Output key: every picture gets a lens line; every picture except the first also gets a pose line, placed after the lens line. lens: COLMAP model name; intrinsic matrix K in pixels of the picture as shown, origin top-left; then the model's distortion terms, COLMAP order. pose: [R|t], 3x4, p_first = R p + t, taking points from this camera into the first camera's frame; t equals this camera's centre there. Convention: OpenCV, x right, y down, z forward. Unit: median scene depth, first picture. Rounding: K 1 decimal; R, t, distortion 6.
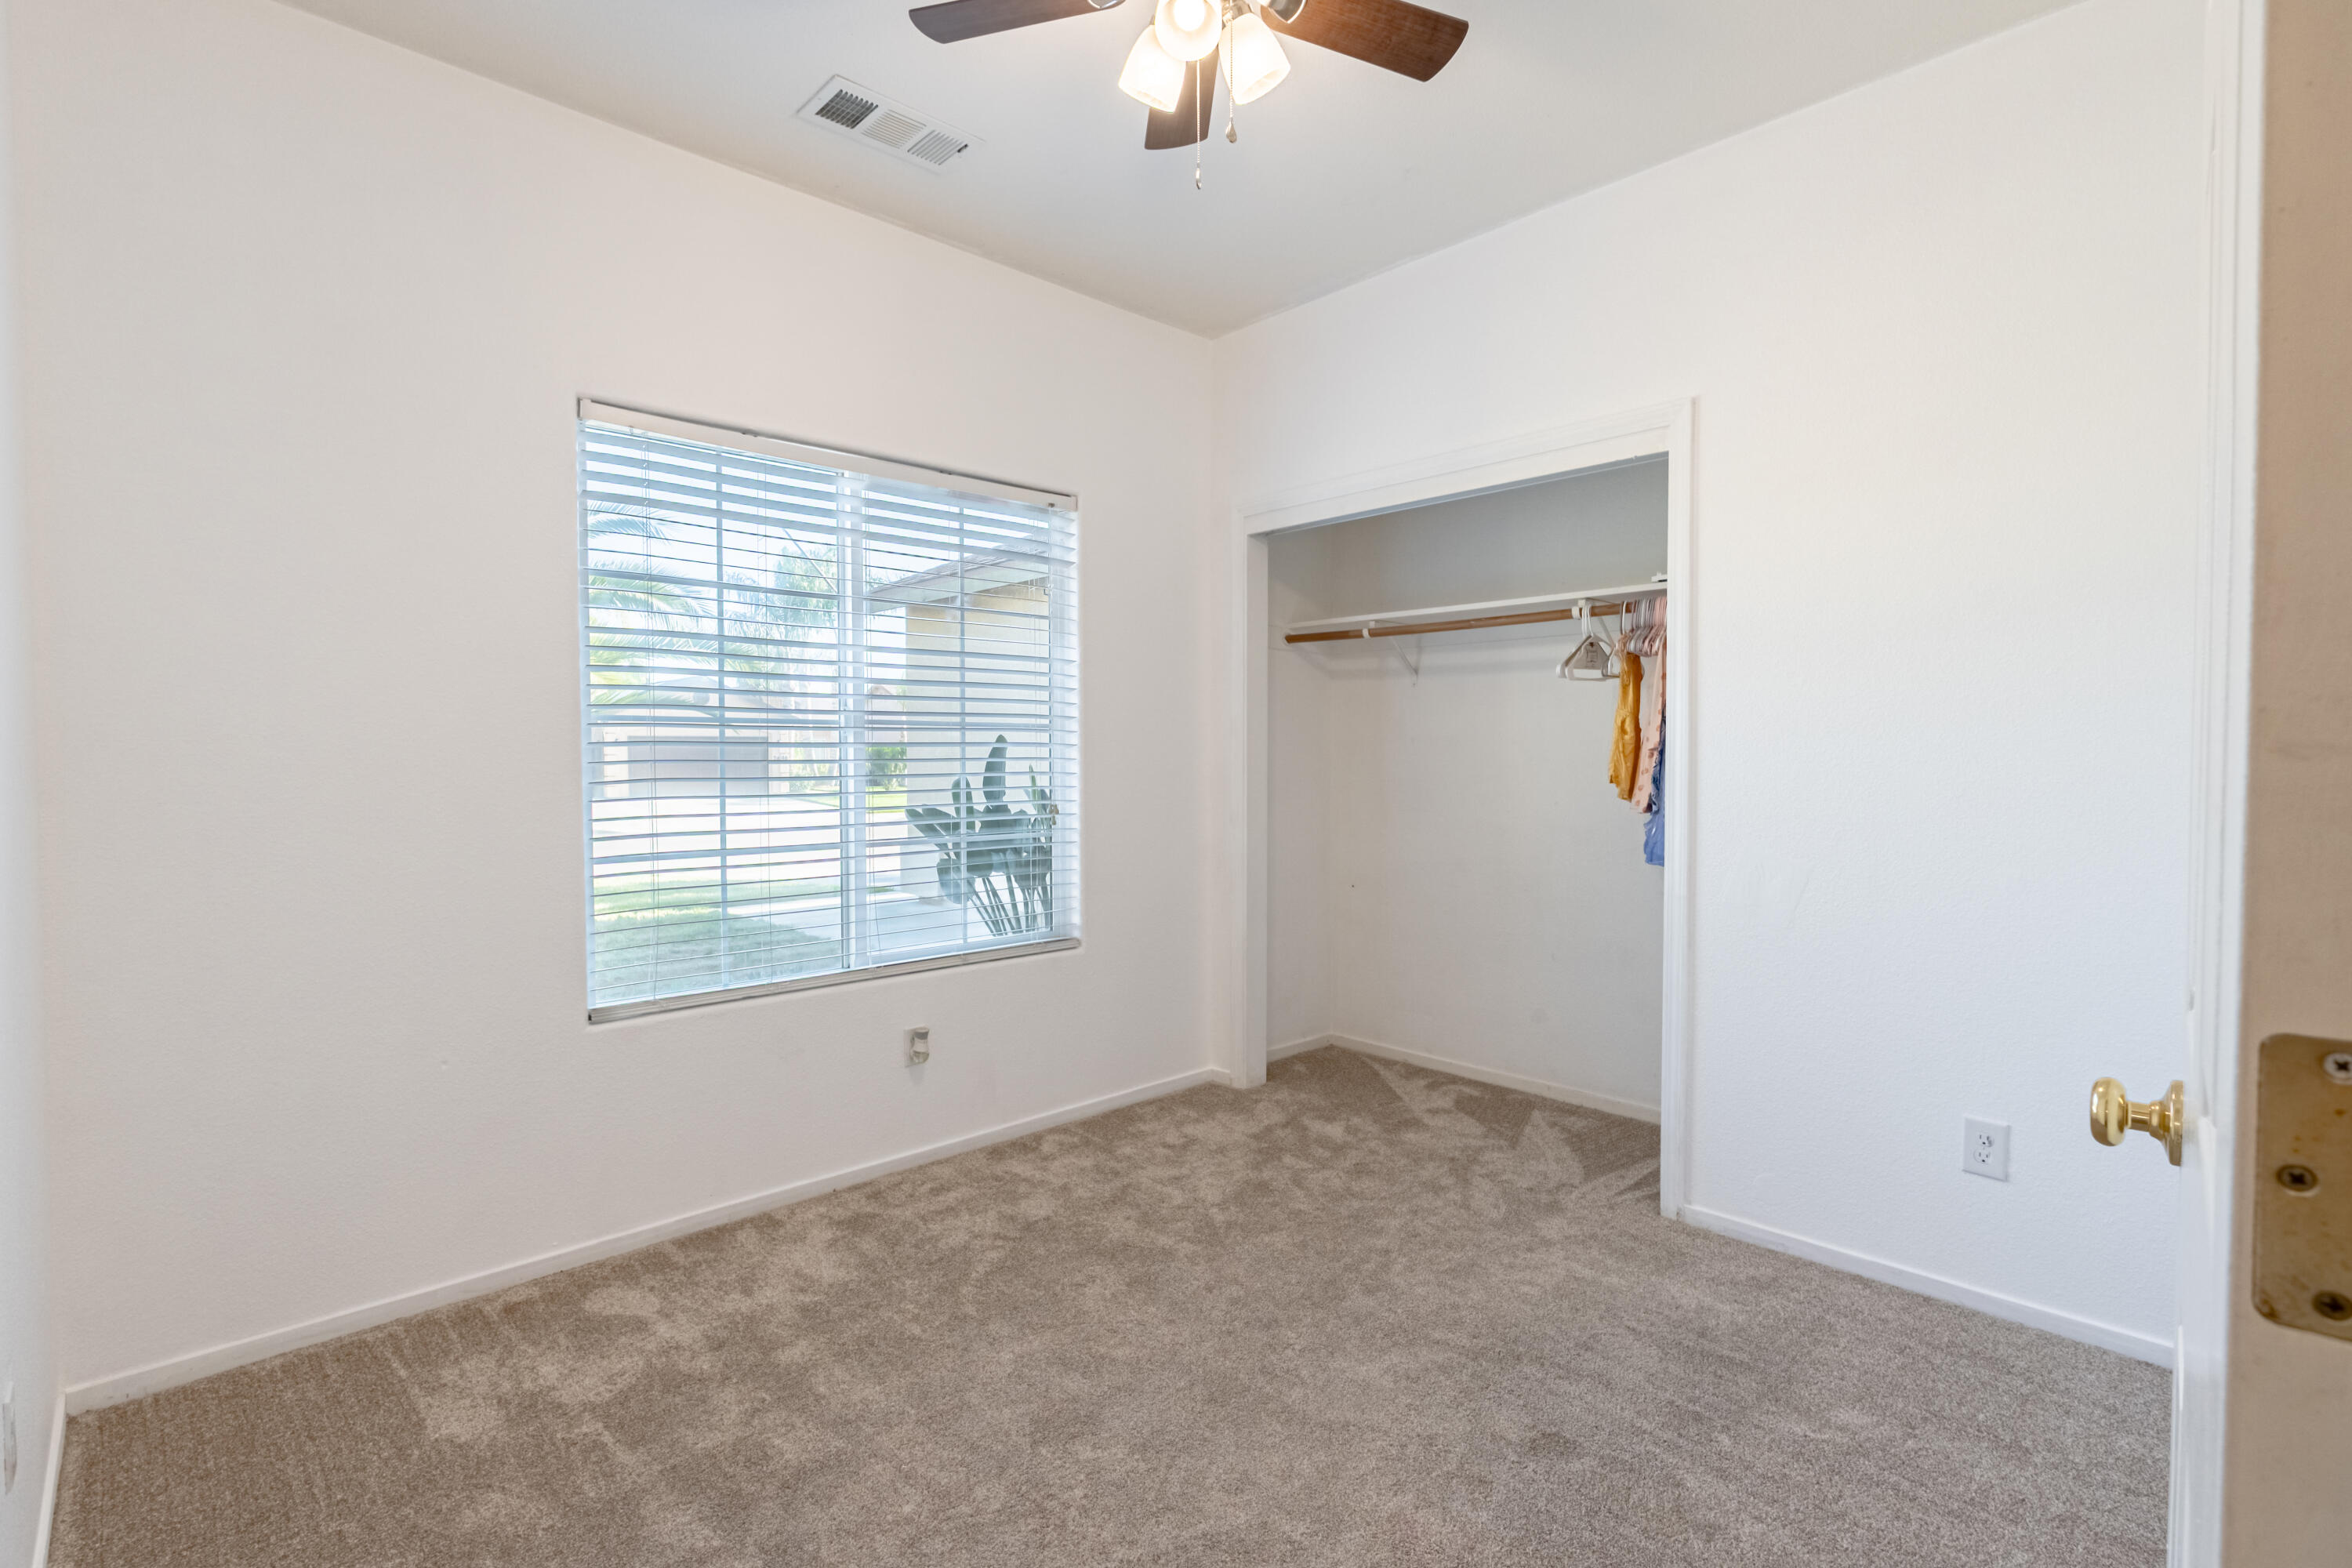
lens RADIAL K [[1098.9, 0, 1164.7], [0, 1098.9, 784.4], [0, 0, 1]] dist [-0.002164, -0.000672]
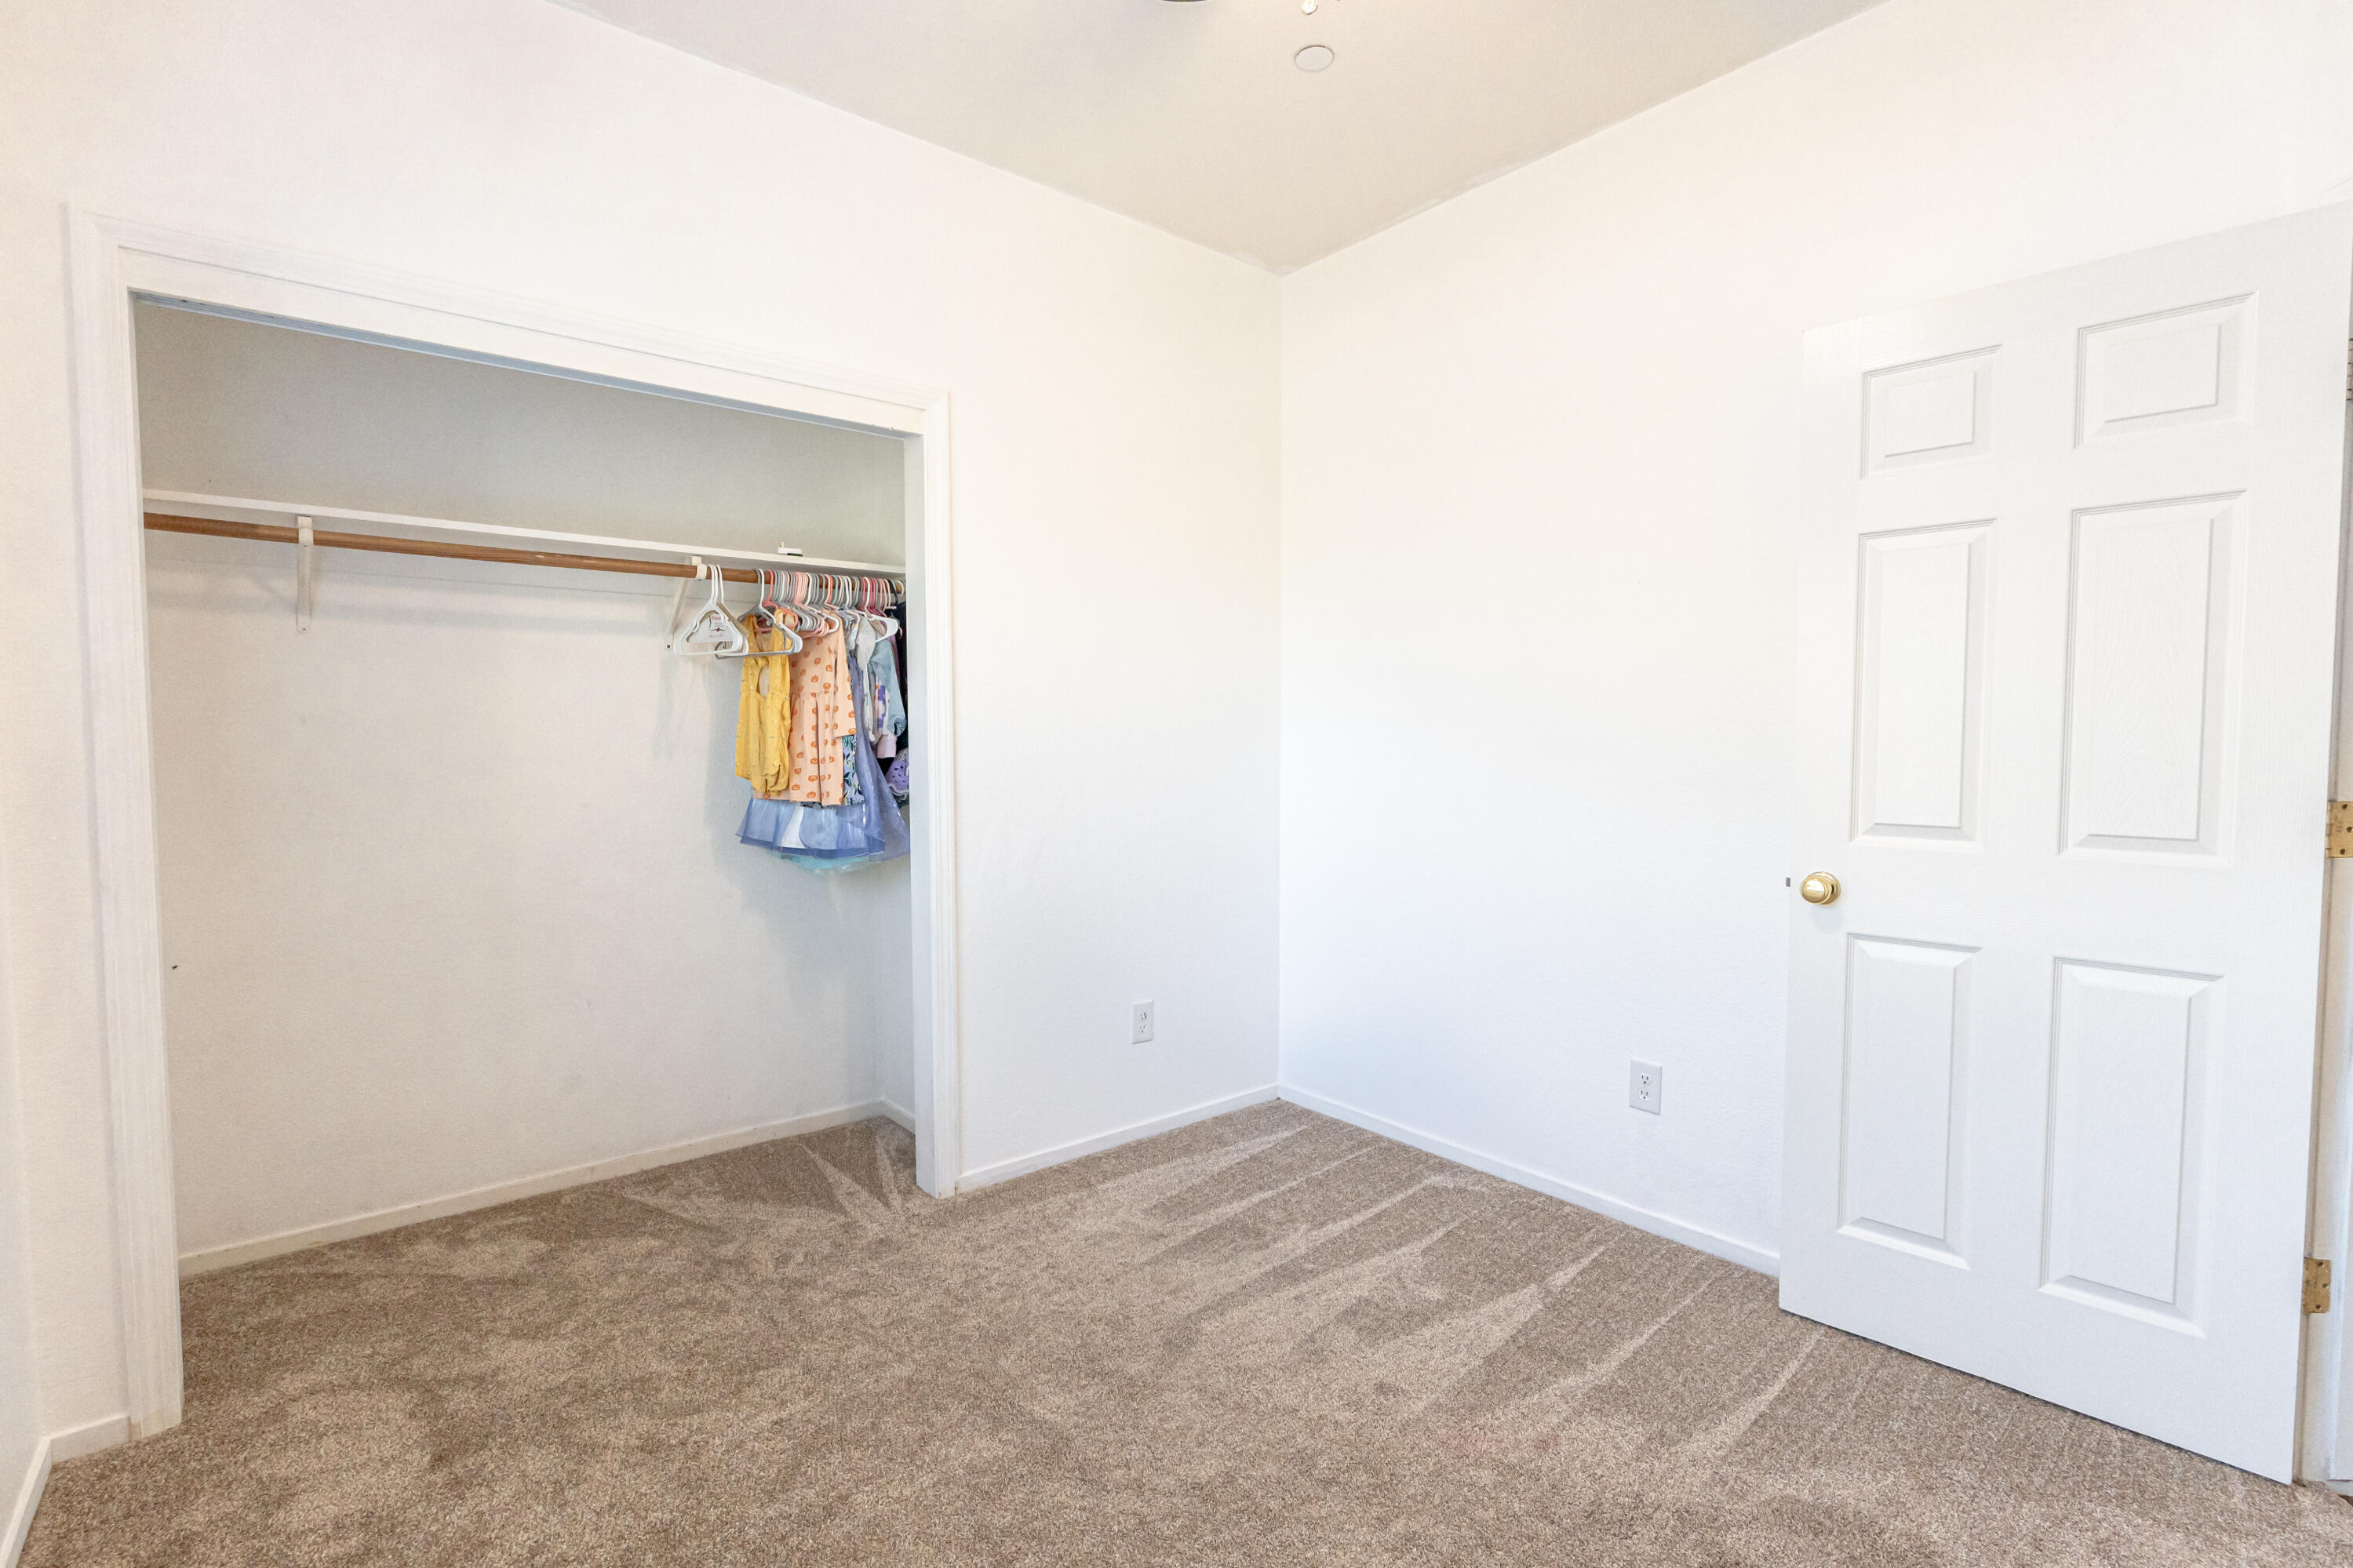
lens RADIAL K [[1099.3, 0, 1165.2], [0, 1099.3, 784.4], [0, 0, 1]] dist [-0.002164, -0.000672]
pose [[0.063516, -0.046186, 0.996911, -0.407003], [0.028591, 0.998603, 0.044443, -0.021194], [-0.997571, 0.025679, 0.064748, 0.557963]]
